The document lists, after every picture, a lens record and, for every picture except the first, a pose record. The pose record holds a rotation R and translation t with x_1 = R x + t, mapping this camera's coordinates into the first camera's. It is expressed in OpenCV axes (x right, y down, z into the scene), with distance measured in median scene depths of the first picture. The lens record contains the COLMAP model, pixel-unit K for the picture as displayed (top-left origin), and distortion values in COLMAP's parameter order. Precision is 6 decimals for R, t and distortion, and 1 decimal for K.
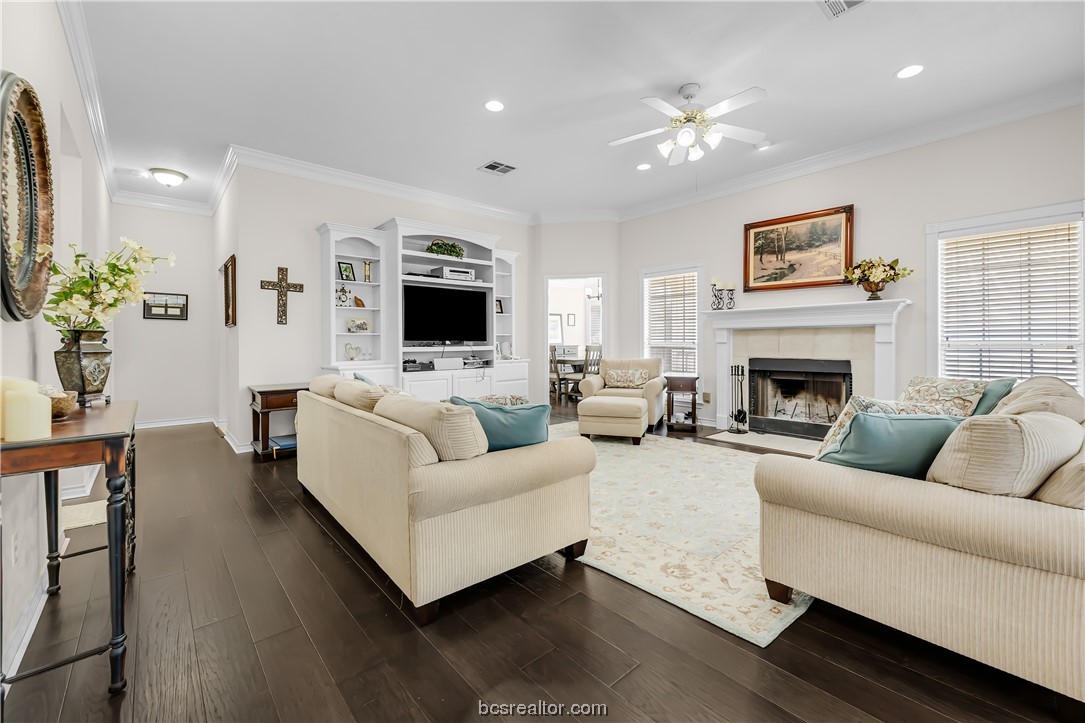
lens RADIAL K [[448.9, 0, 555.7], [0, 448.9, 343.3], [0, 0, 1]] dist [0.000682, 0.000116]
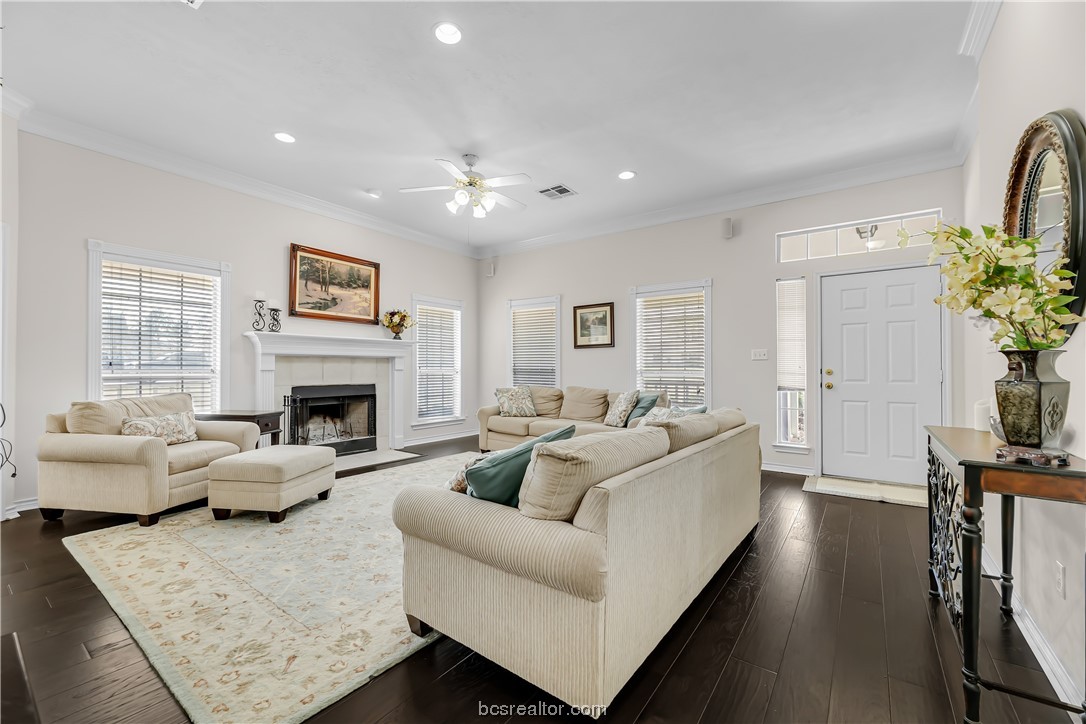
lens RADIAL K [[446.3, 0, 543.0], [0, 446.3, 362.0], [0, 0, 1]] dist [-0.000502, -0.000156]
pose [[-0.209132, 0.015289, 0.977768, -0.611545], [0.000571, 0.999880, -0.015513, -0.003923], [-0.977887, -0.002686, -0.209115, 0.709183]]
